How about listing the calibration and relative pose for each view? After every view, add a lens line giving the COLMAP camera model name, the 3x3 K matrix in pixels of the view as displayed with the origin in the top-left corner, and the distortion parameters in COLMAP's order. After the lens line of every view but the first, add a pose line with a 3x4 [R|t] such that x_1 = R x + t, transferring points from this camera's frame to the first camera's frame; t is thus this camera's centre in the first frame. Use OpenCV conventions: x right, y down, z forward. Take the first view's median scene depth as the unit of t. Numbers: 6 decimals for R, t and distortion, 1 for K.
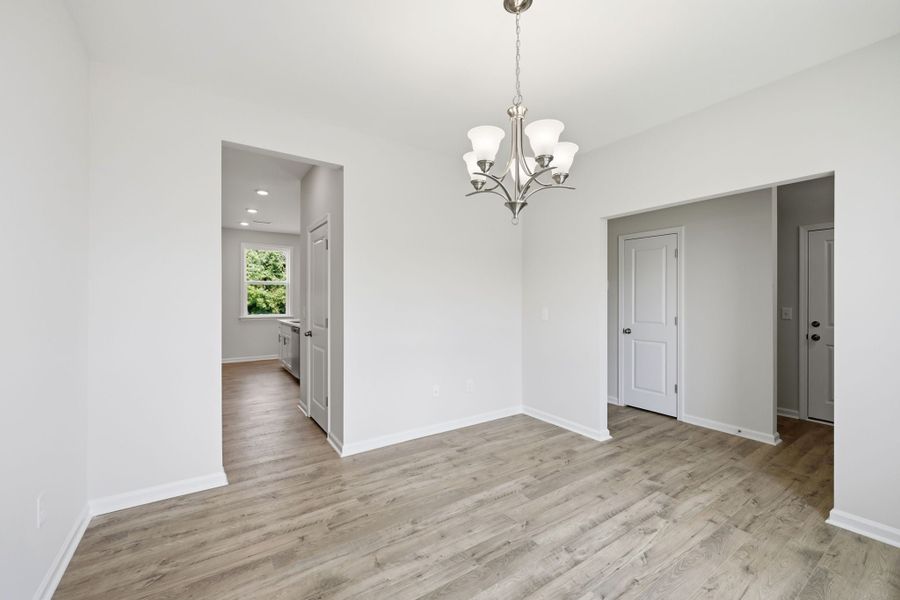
lens RADIAL K [[365.0, 0, 450.8], [0, 365.0, 297.7], [0, 0, 1]] dist [0.000752, 0.000133]
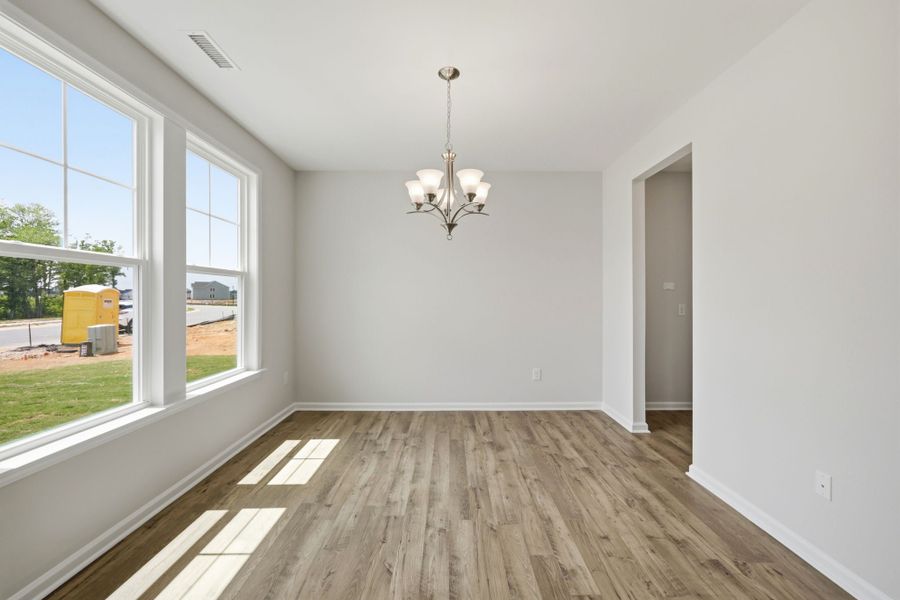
lens RADIAL K [[365.0, 0, 450.8], [0, 365.0, 297.7], [0, 0, 1]] dist [0.000752, 0.000133]
pose [[-0.560505, -0.001056, -0.828151, 1.078444], [0.004005, 0.999984, -0.003985, 0.016015], [0.828142, -0.005551, -0.560491, 1.468452]]
